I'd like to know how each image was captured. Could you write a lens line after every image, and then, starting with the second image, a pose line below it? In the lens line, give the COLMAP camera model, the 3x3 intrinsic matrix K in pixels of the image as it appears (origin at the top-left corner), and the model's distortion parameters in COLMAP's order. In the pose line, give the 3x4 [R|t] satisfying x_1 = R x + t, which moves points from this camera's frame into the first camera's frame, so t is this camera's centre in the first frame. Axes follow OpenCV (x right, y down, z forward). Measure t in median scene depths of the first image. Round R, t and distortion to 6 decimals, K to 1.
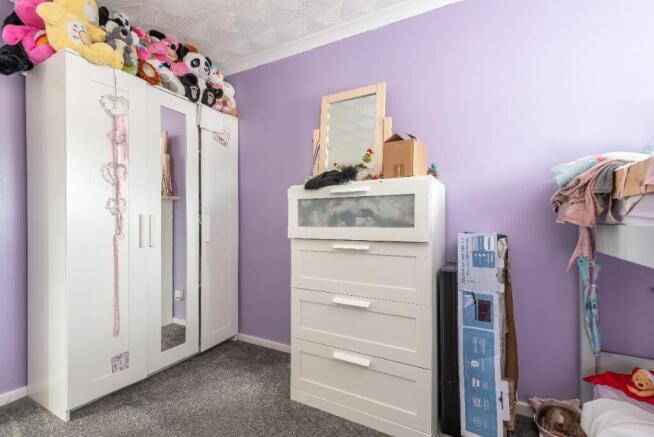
lens RADIAL K [[297.7, 0, 327.4], [0, 297.7, 220.4], [0, 0, 1]] dist [0.010478, -0.001684]
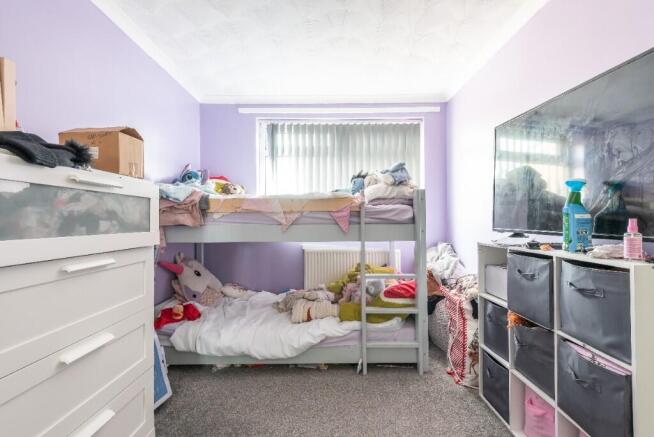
lens RADIAL K [[297.7, 0, 326.8], [0, 297.7, 220.2], [0, 0, 1]] dist [0.010478, -0.001684]
pose [[-0.505463, 0.011939, 0.862766, -0.791583], [0.007704, 0.999927, -0.009323, -0.000767], [-0.862814, 0.001934, -0.505518, 0.903133]]
